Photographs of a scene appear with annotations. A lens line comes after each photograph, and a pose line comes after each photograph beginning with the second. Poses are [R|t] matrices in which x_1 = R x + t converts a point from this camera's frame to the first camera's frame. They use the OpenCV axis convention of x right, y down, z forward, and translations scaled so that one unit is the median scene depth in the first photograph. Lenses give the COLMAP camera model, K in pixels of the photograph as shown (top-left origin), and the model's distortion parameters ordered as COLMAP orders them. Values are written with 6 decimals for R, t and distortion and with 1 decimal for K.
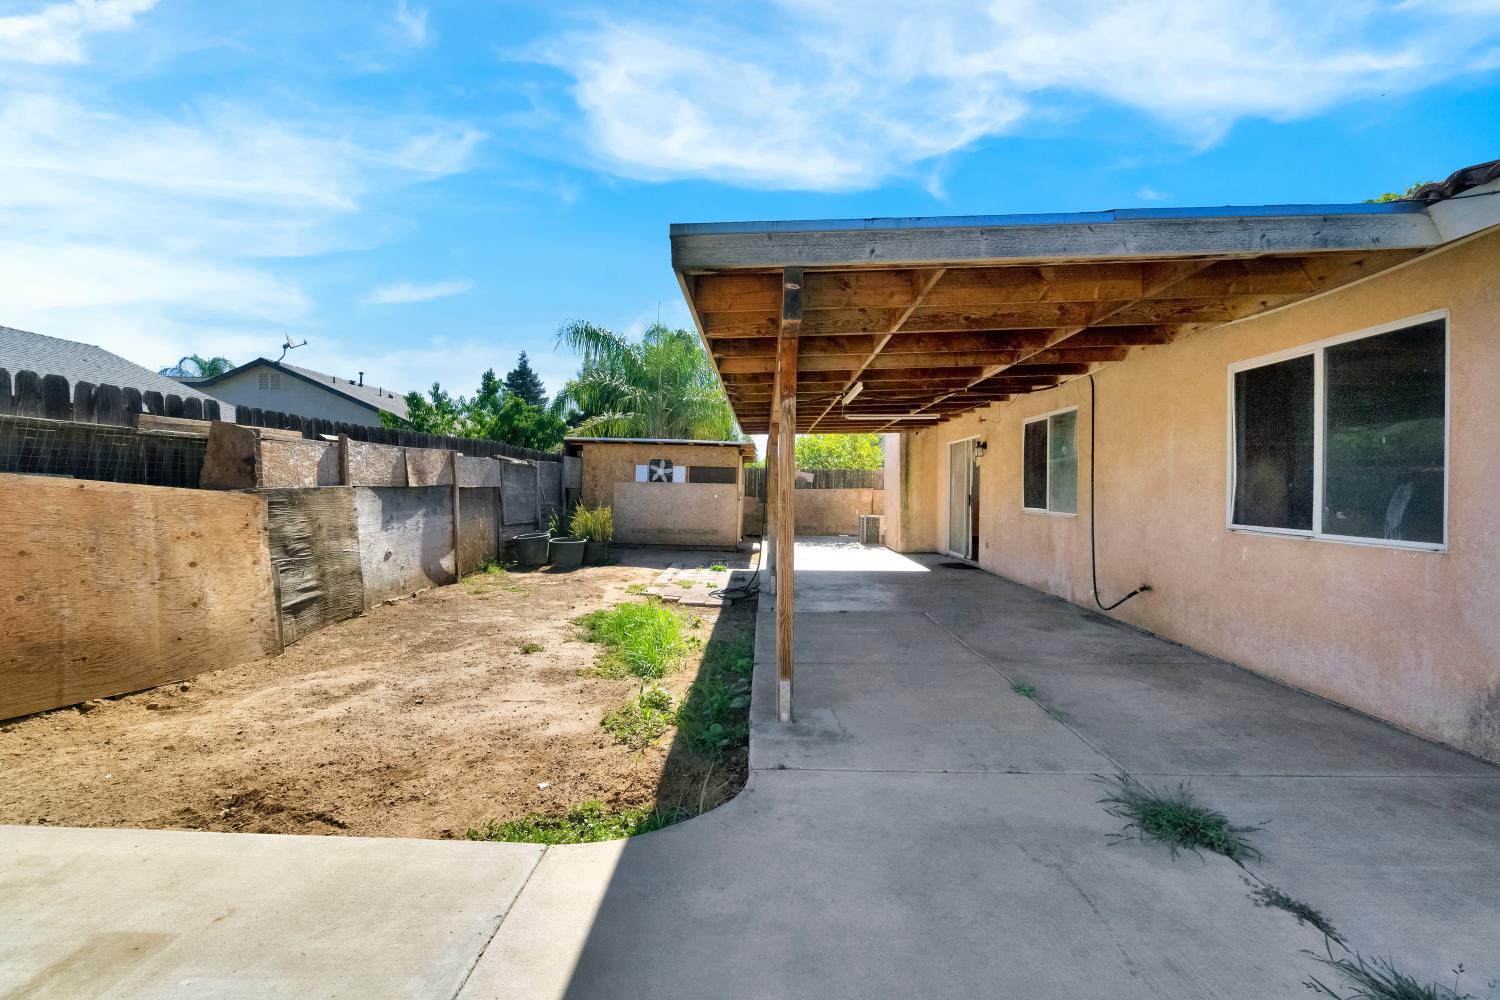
lens RADIAL K [[649.7, 0, 747.8], [0, 649.7, 491.8], [0, 0, 1]] dist [-0.003307, -0.000411]
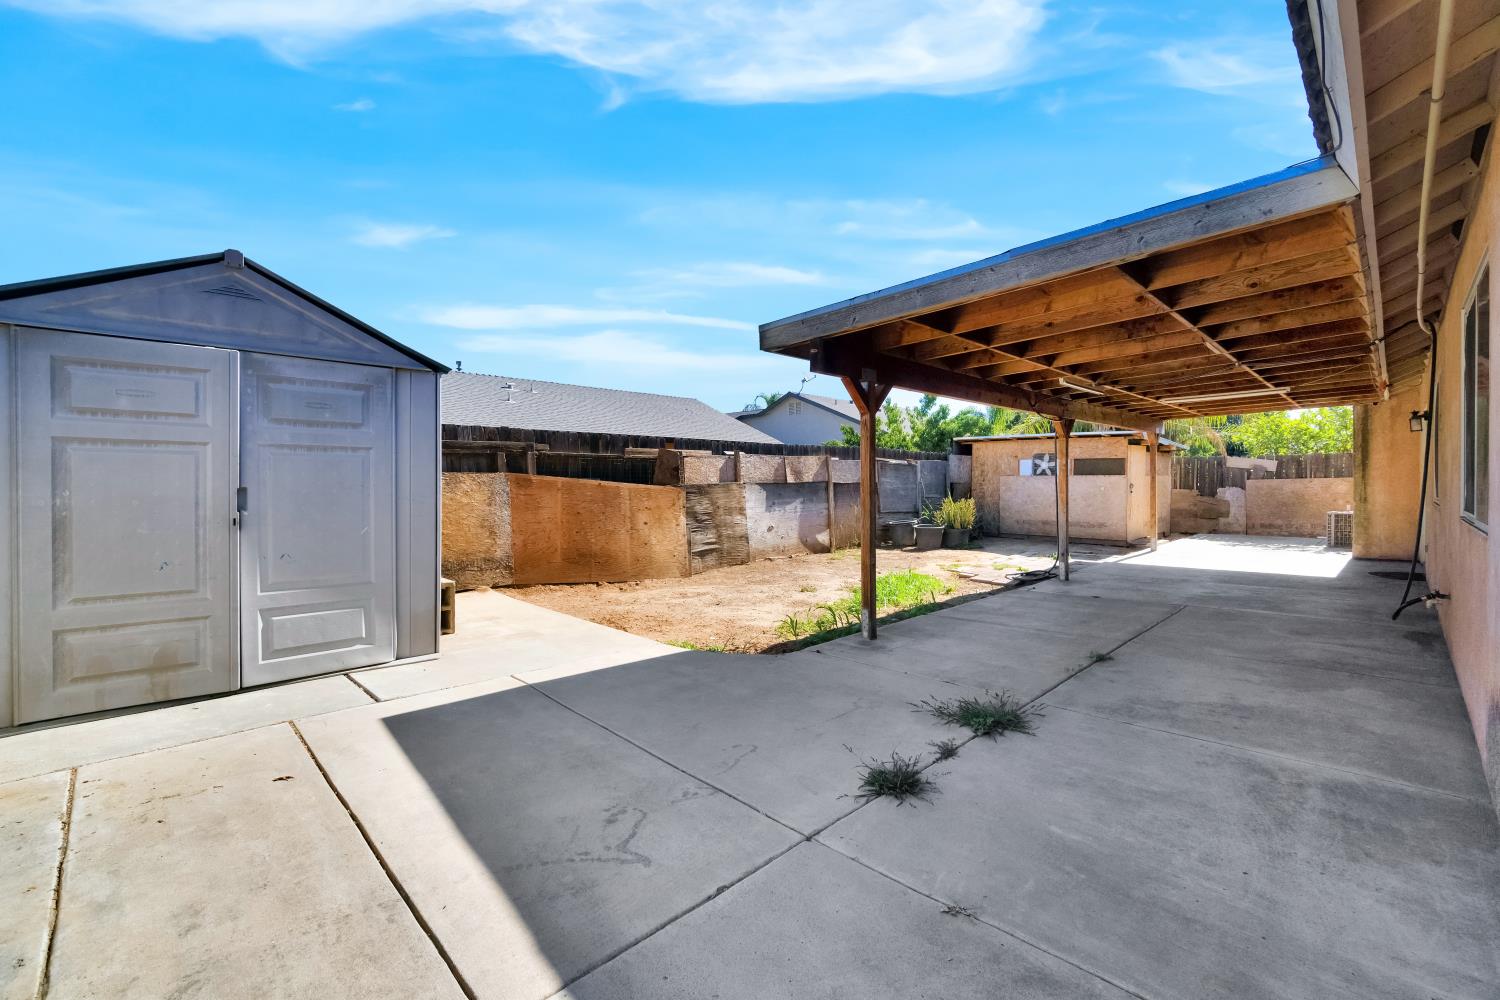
lens RADIAL K [[646.6, 0, 750.0], [0, 646.6, 500.0], [0, 0, 1]] dist [-0.003192, -0.000699]
pose [[0.715916, 0.001812, -0.698184, 0.525889], [0.009494, 0.999879, 0.012330, 0.014801], [0.698122, -0.015456, 0.715812, -0.125851]]
